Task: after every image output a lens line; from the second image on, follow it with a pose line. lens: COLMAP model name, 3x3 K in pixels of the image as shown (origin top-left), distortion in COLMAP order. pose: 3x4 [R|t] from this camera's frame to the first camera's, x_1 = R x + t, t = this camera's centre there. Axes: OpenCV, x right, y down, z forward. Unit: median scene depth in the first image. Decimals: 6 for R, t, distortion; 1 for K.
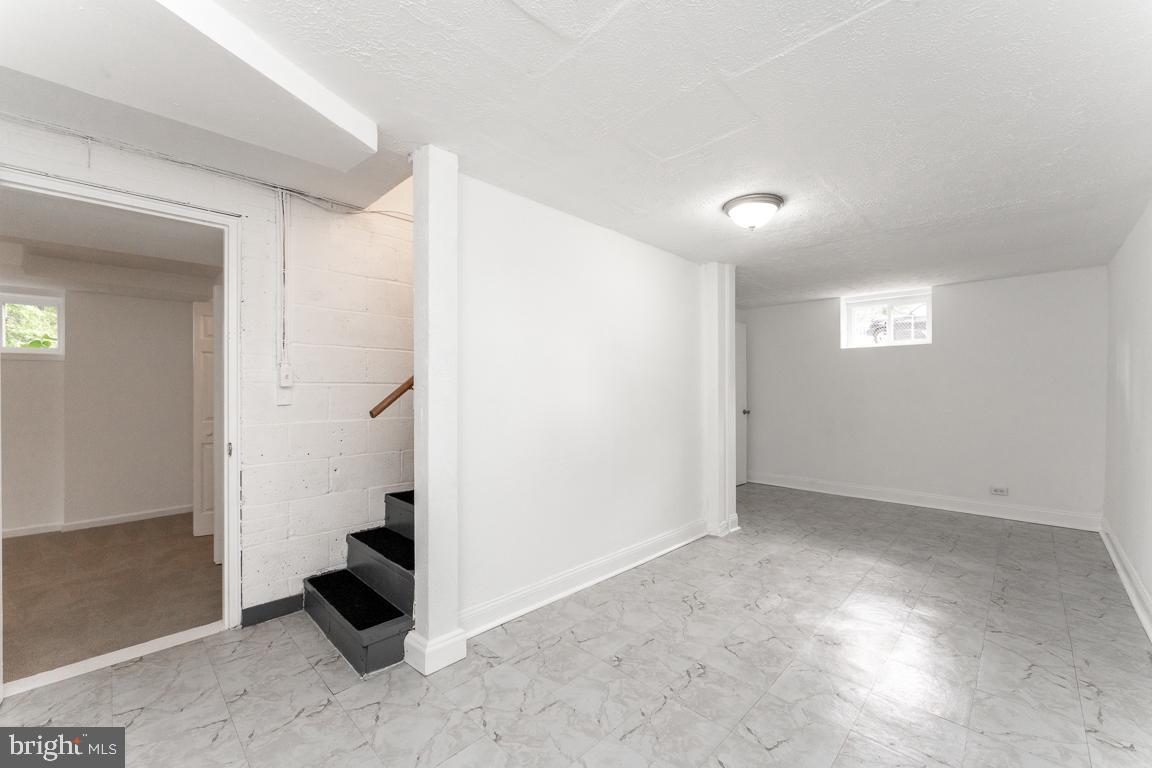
lens RADIAL K [[461.4, 0, 584.8], [0, 461.4, 381.1], [0, 0, 1]] dist [-0.006353, -0.000303]
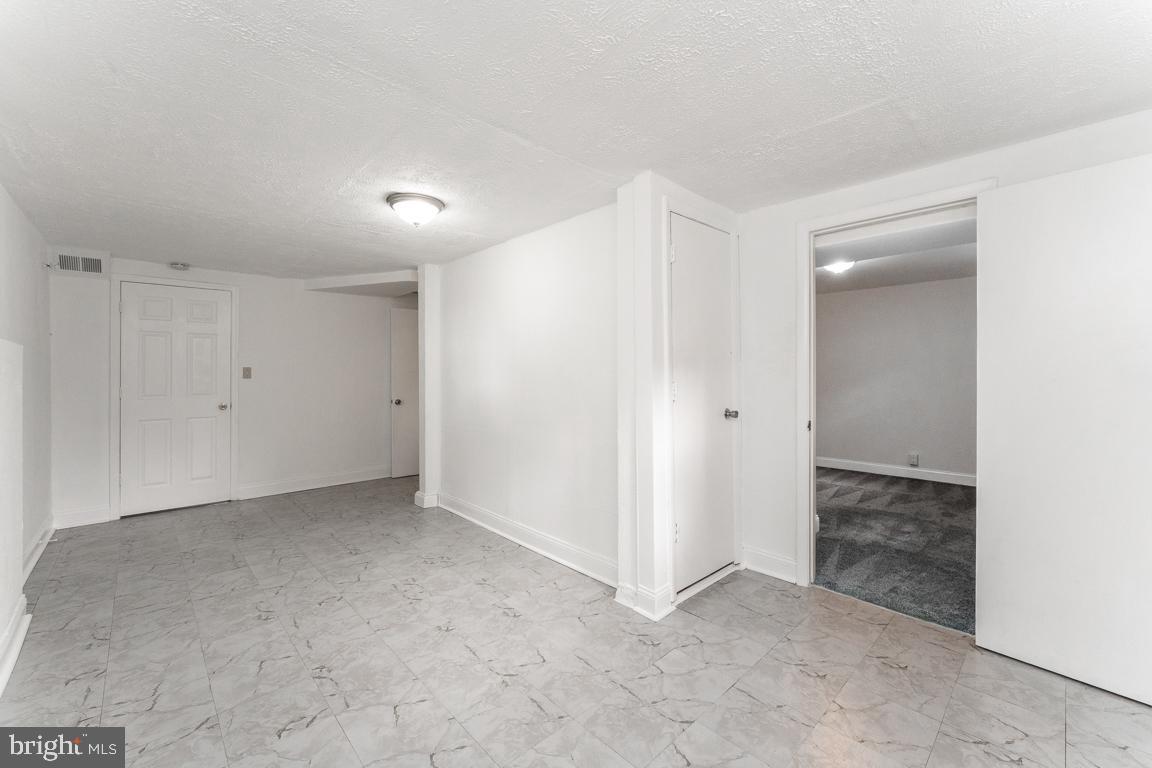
lens RADIAL K [[461.4, 0, 584.8], [0, 461.4, 381.1], [0, 0, 1]] dist [-0.006353, -0.000303]
pose [[-0.034695, 0.015024, -0.999285, 1.079633], [0.016330, 0.999762, 0.014464, 0.013005], [0.999265, -0.015816, -0.034932, 1.111568]]
